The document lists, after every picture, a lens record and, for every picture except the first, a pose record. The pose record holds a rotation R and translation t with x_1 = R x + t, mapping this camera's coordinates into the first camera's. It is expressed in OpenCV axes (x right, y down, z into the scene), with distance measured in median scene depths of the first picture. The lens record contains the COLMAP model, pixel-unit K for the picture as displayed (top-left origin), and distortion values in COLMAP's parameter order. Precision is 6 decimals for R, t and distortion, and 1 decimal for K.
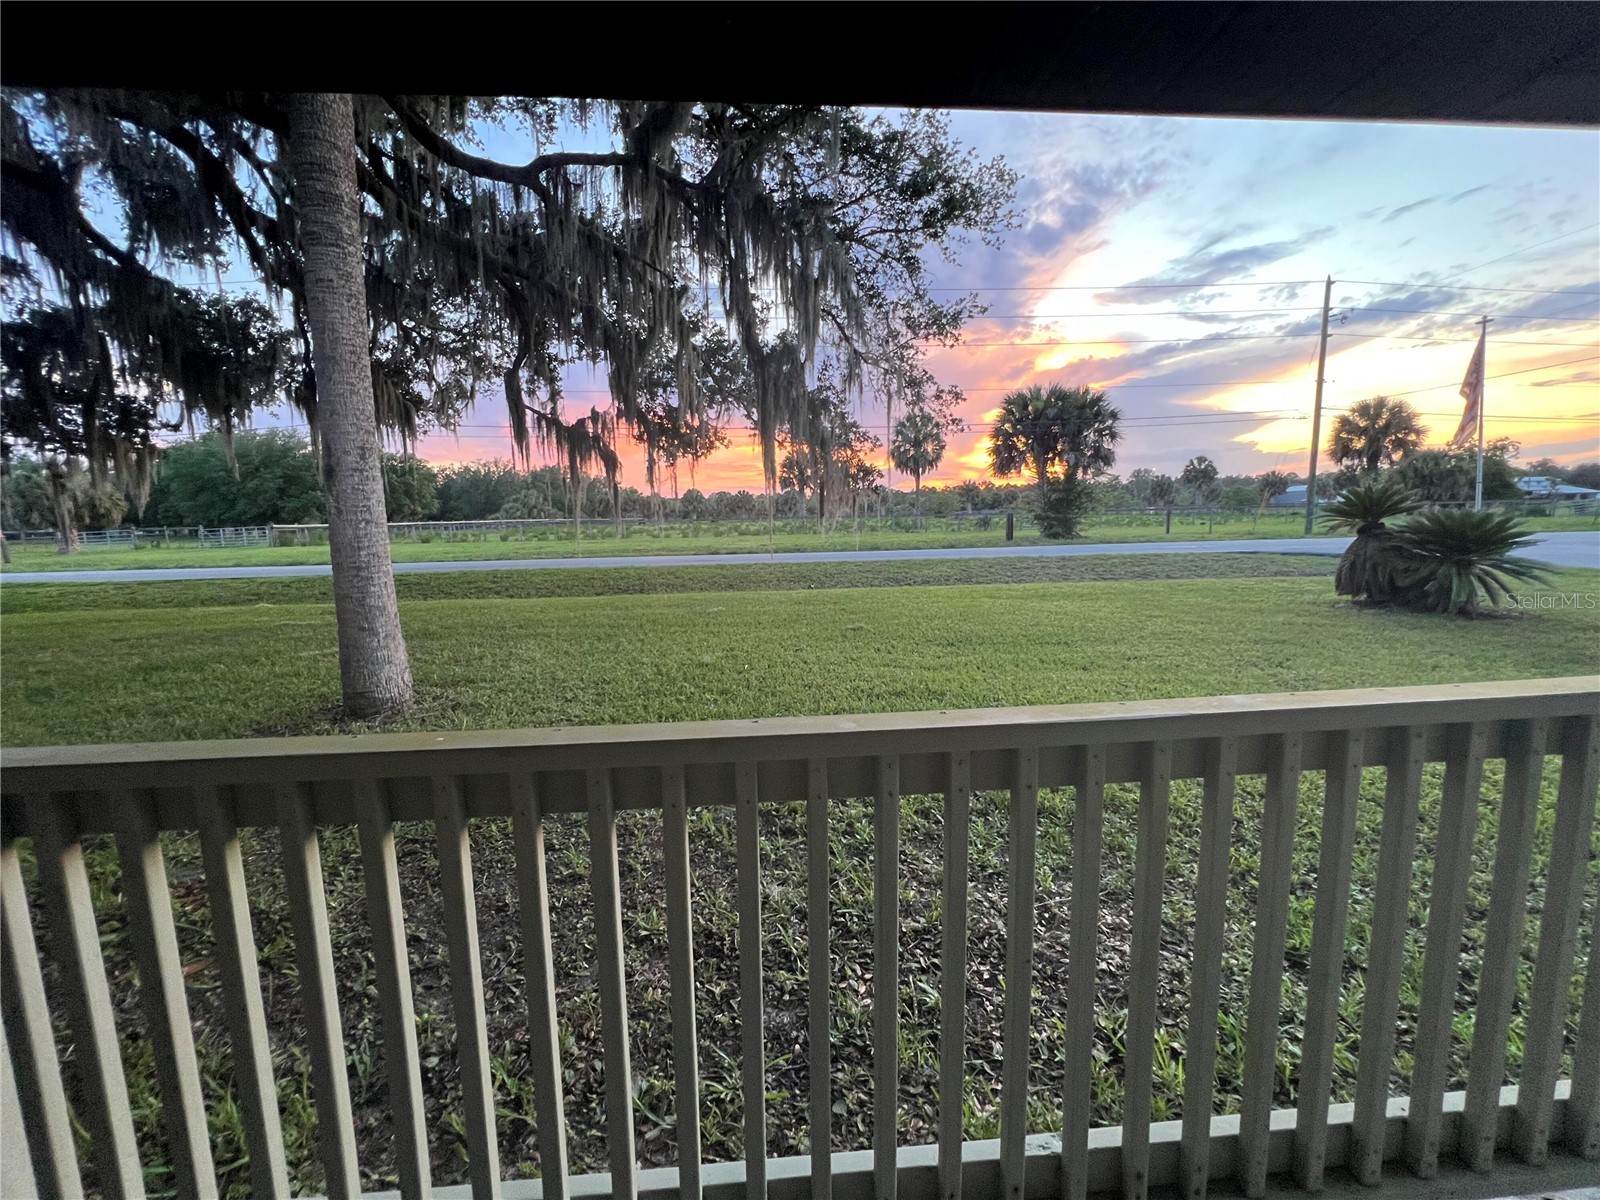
lens RADIAL K [[641.5, 0, 798.4], [0, 641.5, 601.3], [0, 0, 1]] dist [-0.002310, 0.000892]
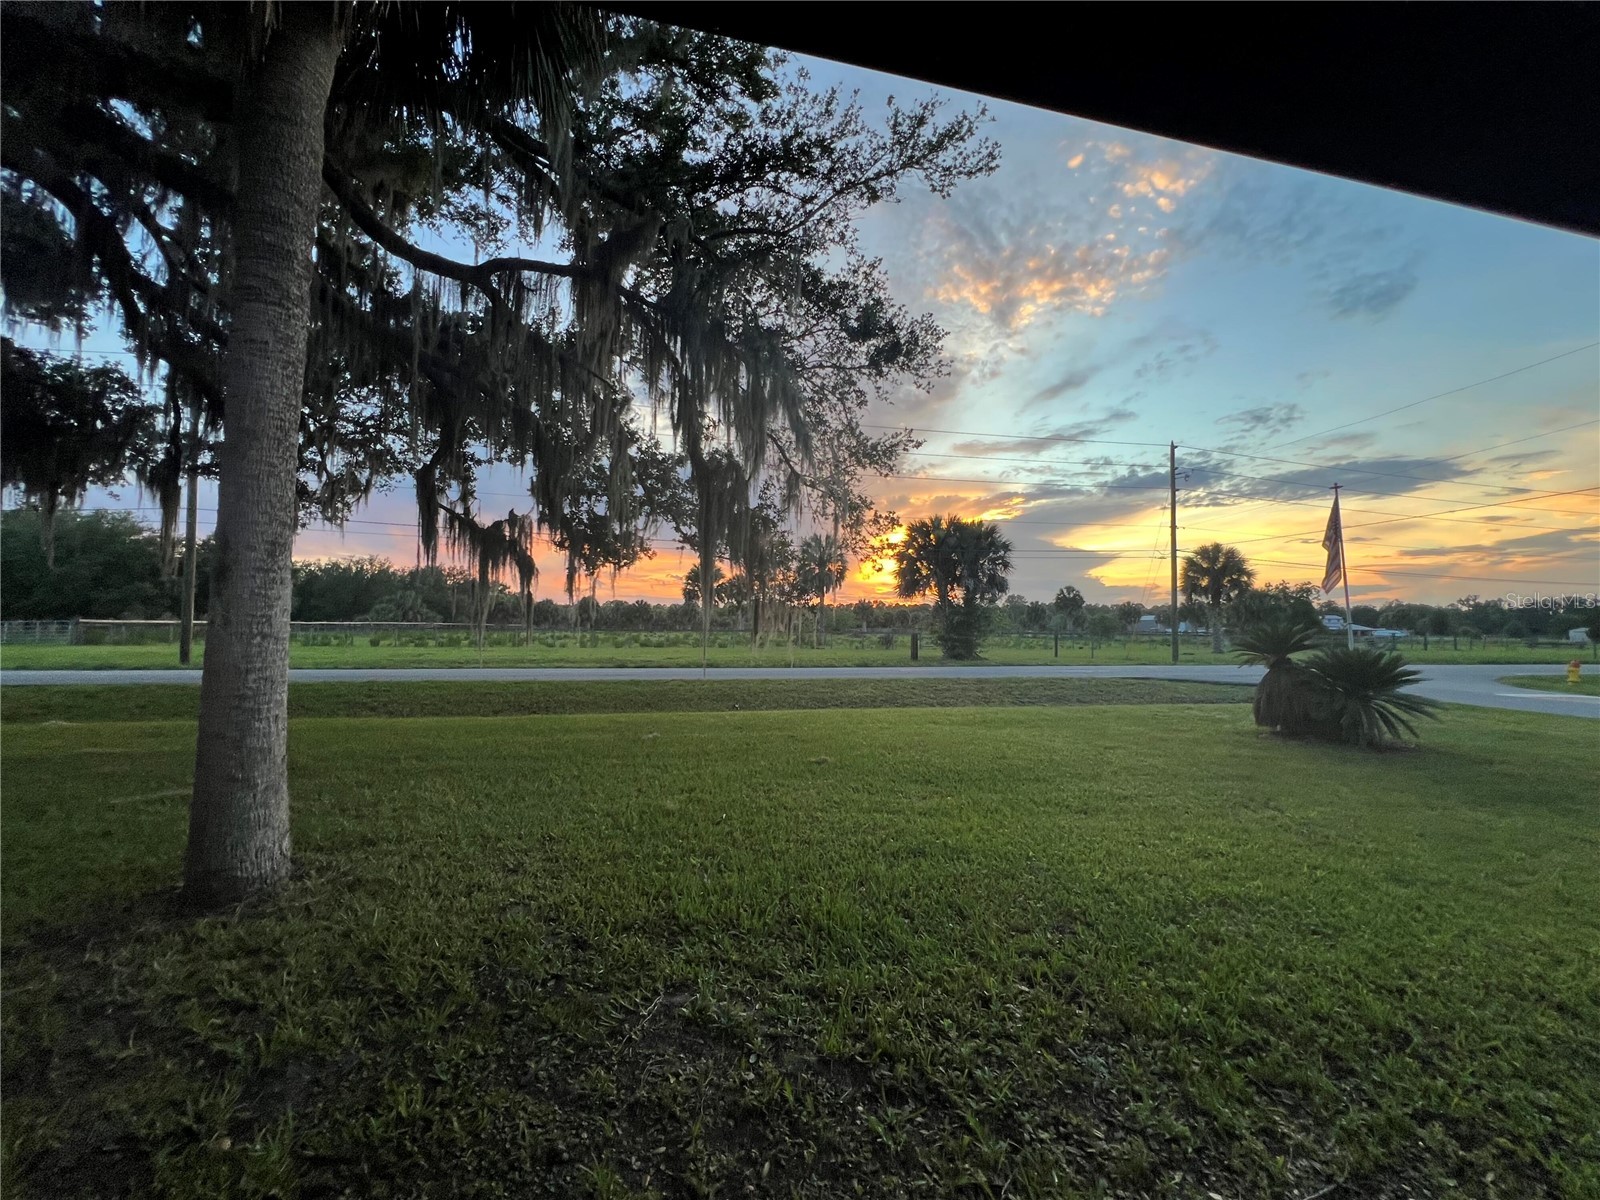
lens RADIAL K [[641.5, 0, 798.5], [0, 641.5, 600.4], [0, 0, 1]] dist [-0.002310, 0.000892]
pose [[0.986380, 0.039599, 0.159643, -0.055668], [-0.010867, 0.984155, -0.176974, -0.012585], [-0.164121, 0.172829, 0.971182, 0.047737]]
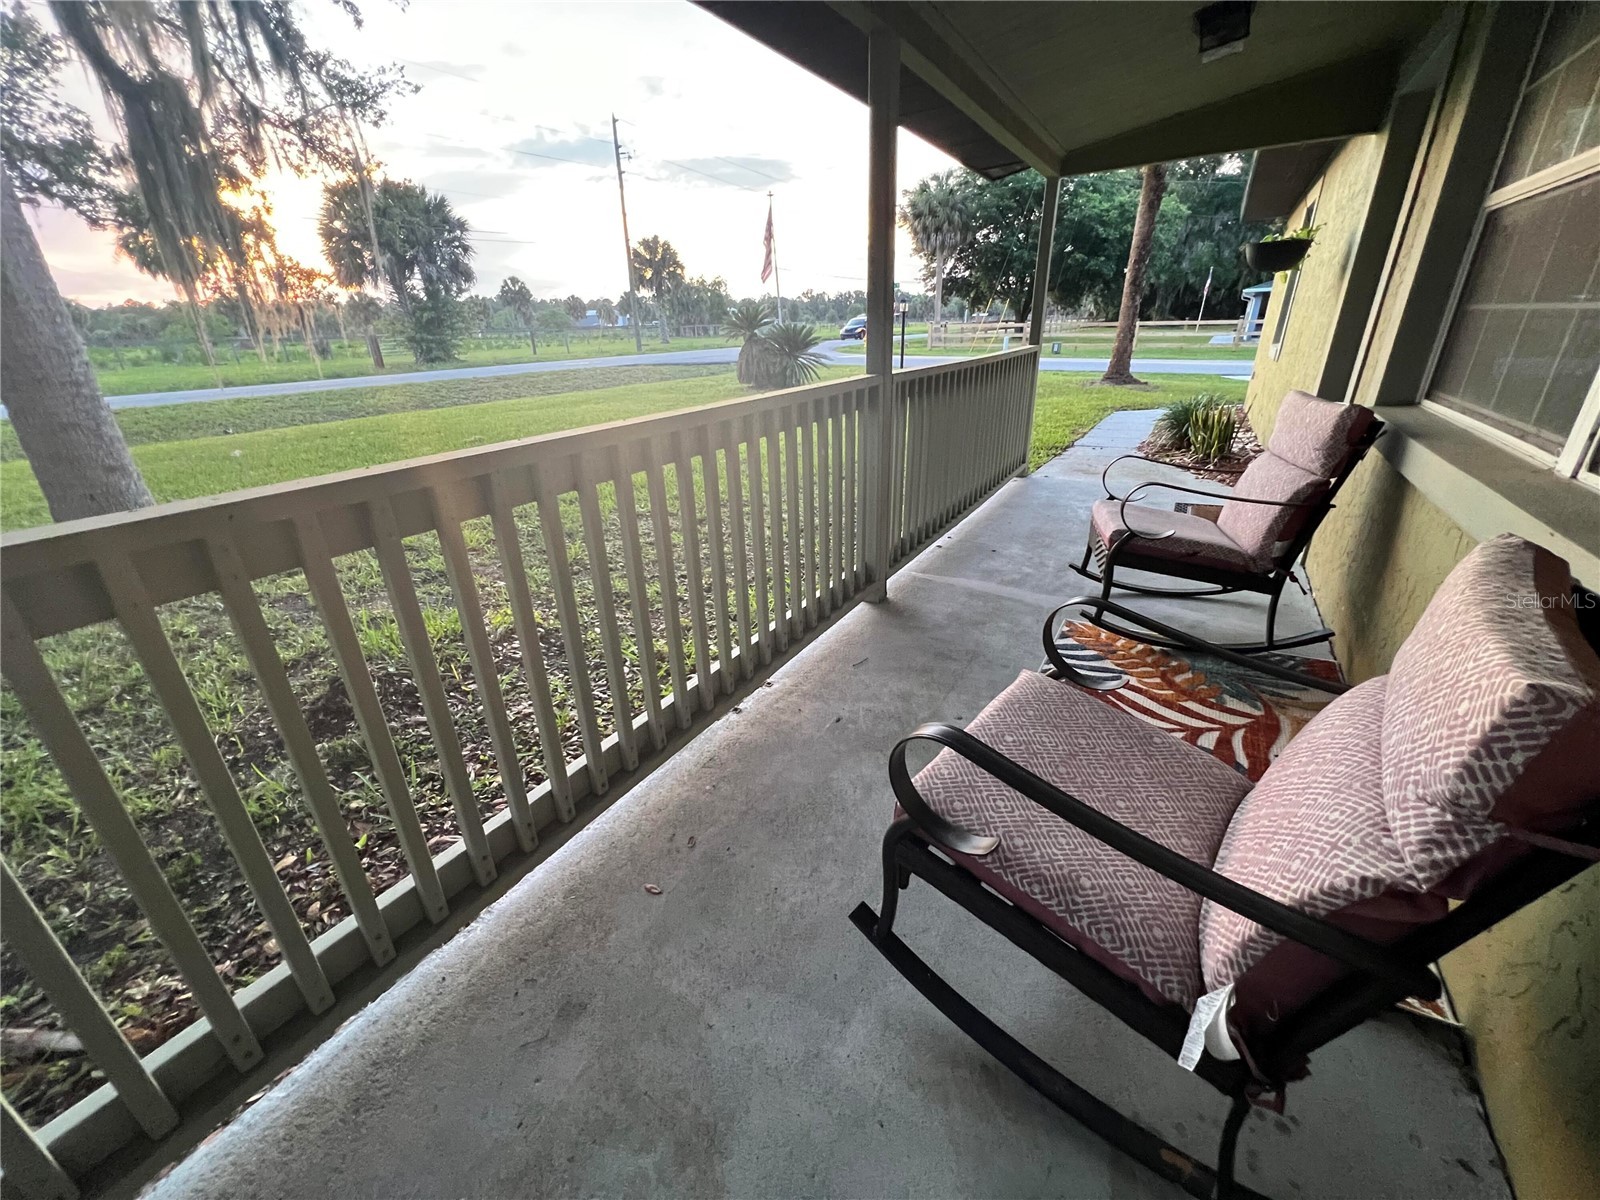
lens RADIAL K [[641.5, 0, 796.4], [0, 641.5, 596.3], [0, 0, 1]] dist [-0.002310, 0.000892]
pose [[0.578093, -0.313066, 0.753524, -0.277733], [0.120621, 0.946111, 0.300541, 0.018318], [-0.807006, -0.082850, 0.584702, -0.029164]]
